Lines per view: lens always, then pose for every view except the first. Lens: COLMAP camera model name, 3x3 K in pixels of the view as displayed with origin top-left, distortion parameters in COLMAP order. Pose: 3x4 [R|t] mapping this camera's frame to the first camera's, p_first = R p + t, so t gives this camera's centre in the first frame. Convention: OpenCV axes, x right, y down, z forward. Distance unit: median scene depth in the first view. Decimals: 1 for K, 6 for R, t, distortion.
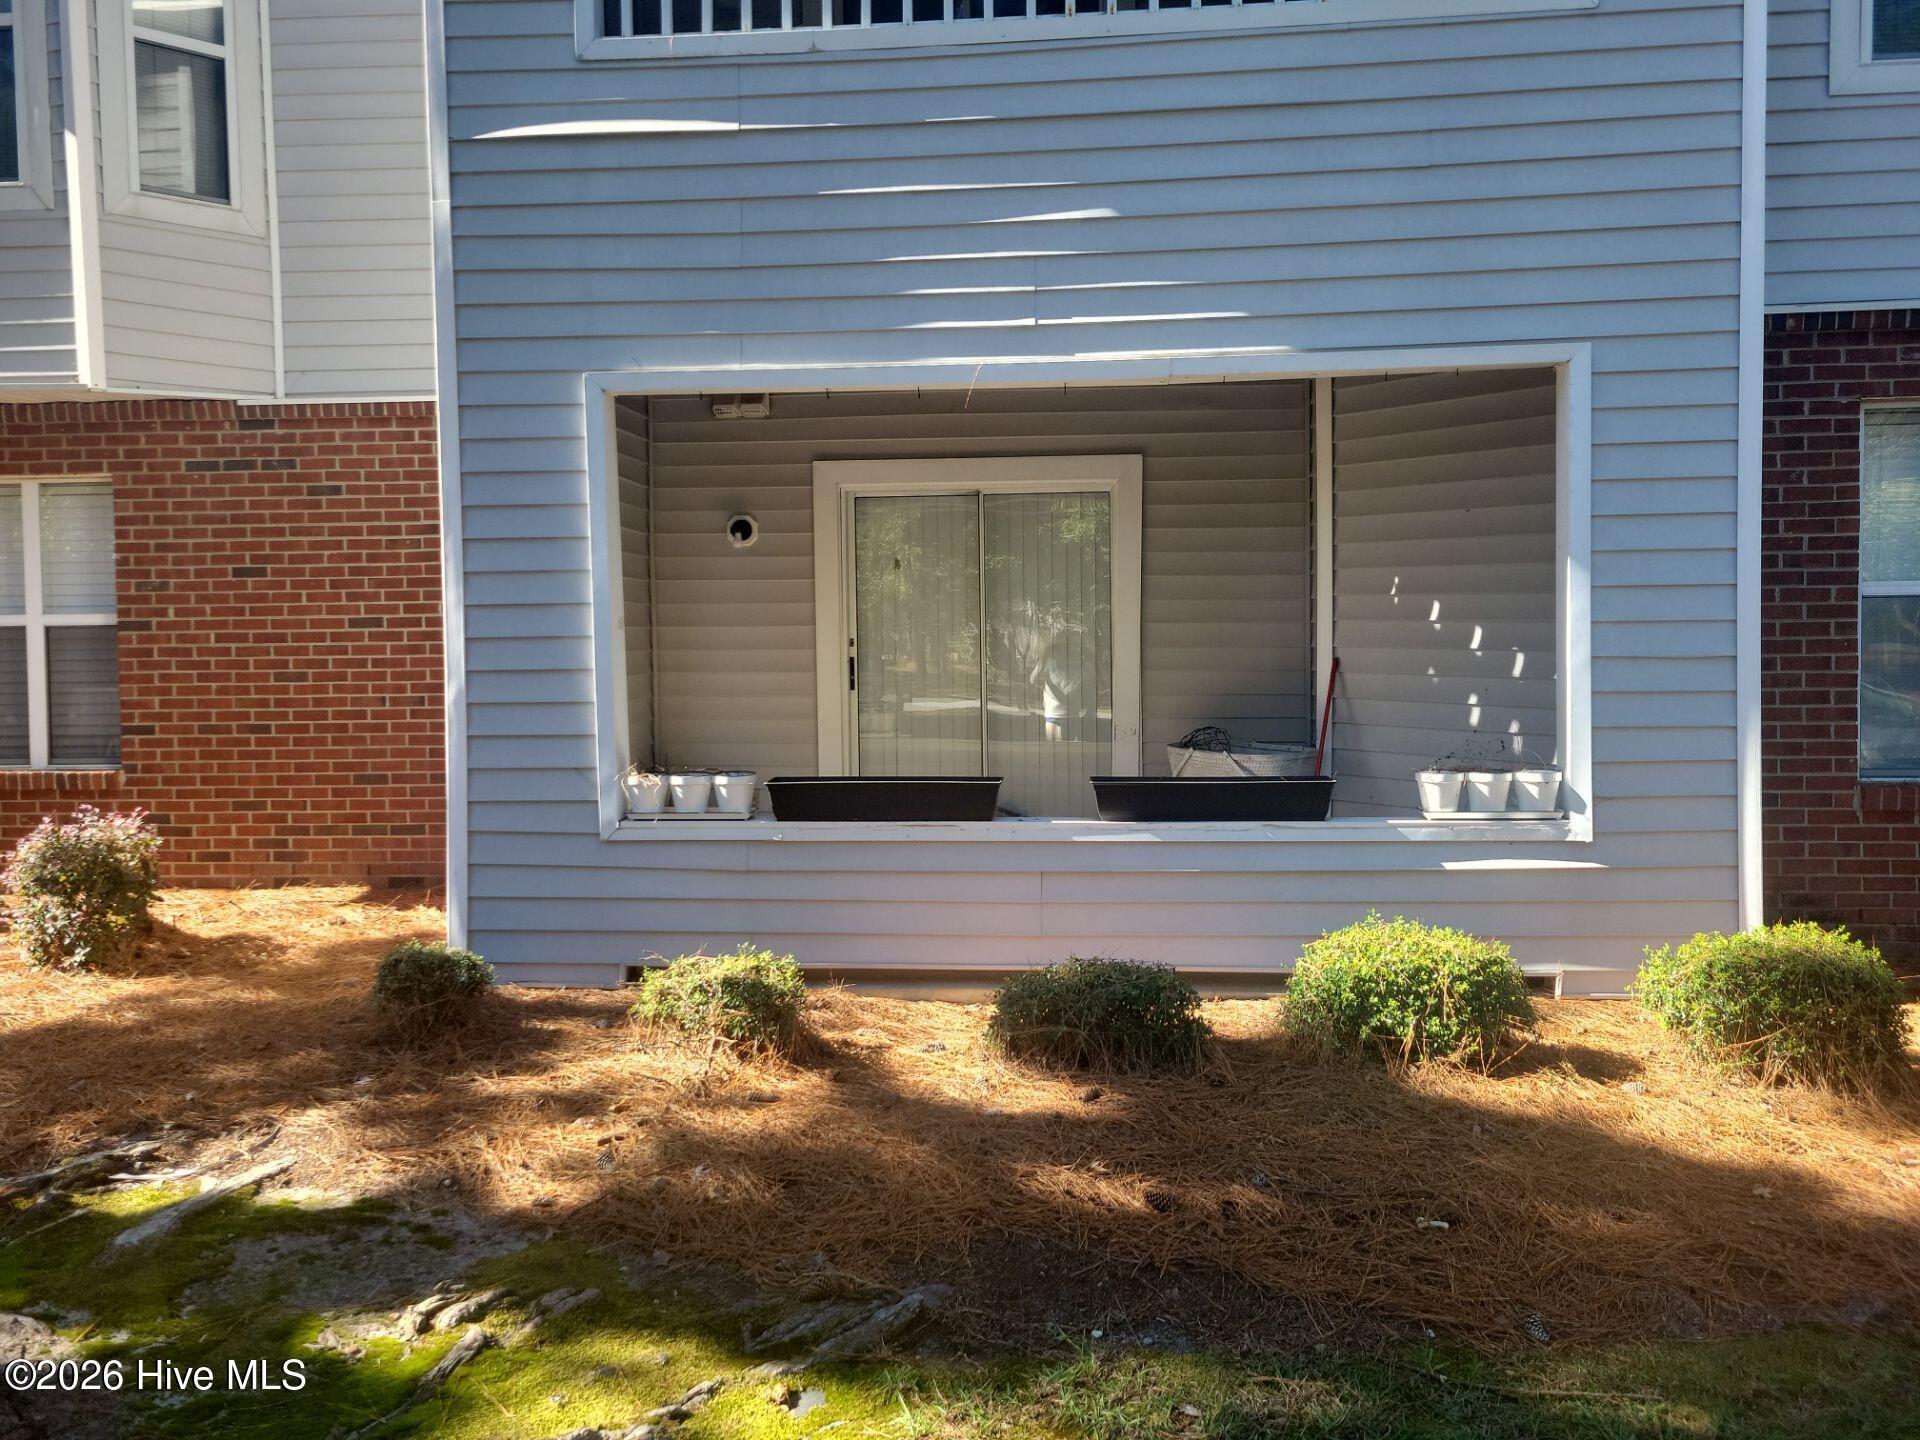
lens RADIAL K [[1404.4, 0, 867.5], [0, 1404.4, 720.5], [0, 0, 1]] dist [0.080478, -0.062679]
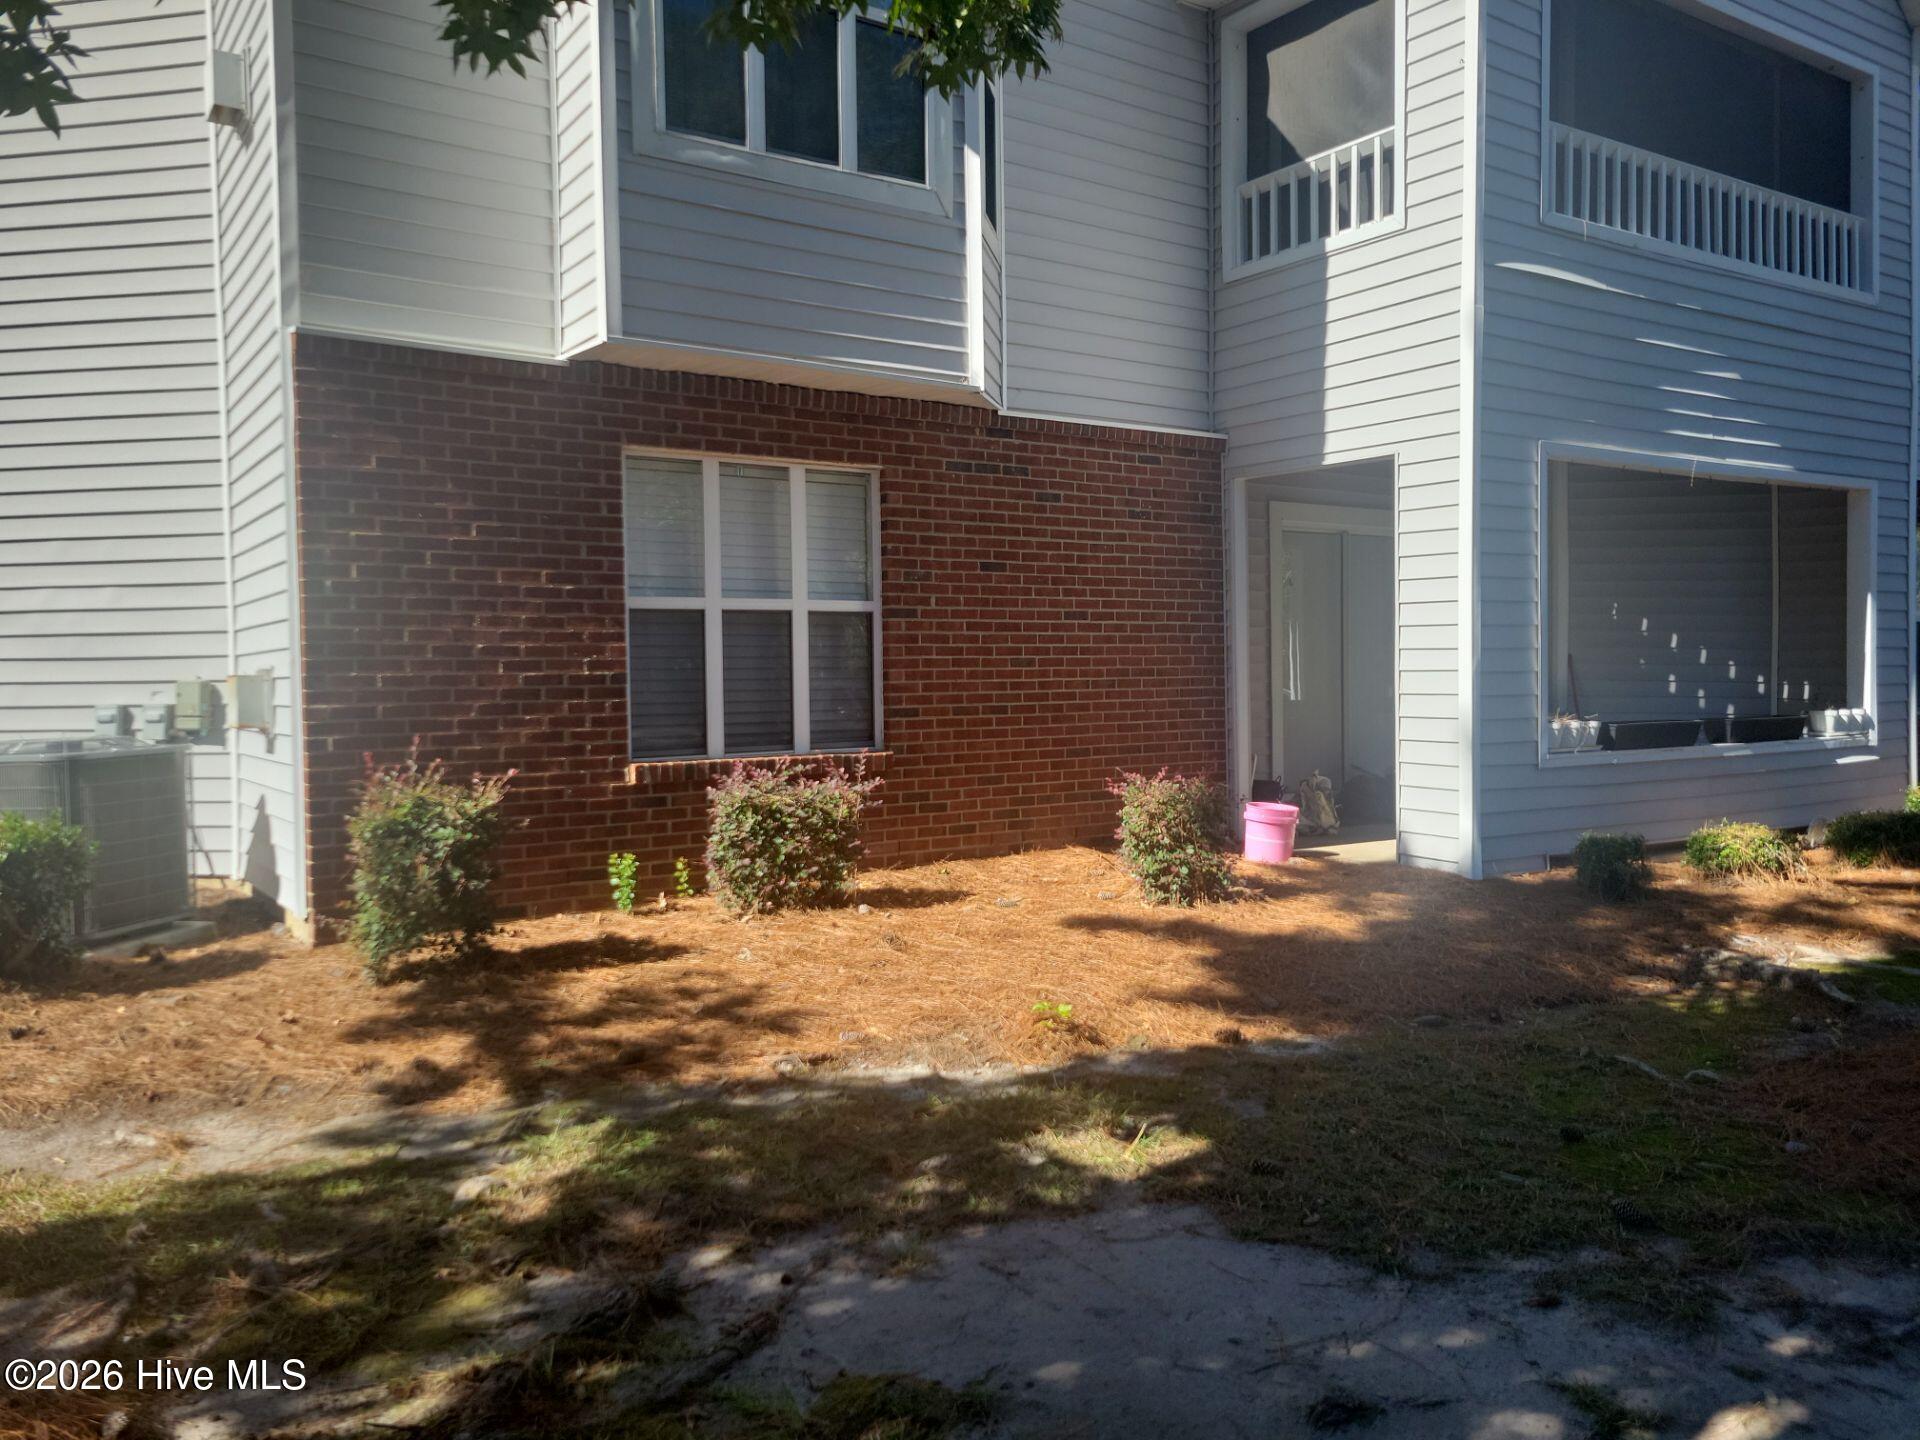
lens RADIAL K [[1404.4, 0, 867.5], [0, 1404.4, 720.5], [0, 0, 1]] dist [0.080478, -0.062679]
pose [[0.796304, -0.016171, 0.604680, -1.166427], [0.030430, 0.999448, -0.013345, 0.025596], [-0.604131, 0.029027, 0.796357, 0.199098]]
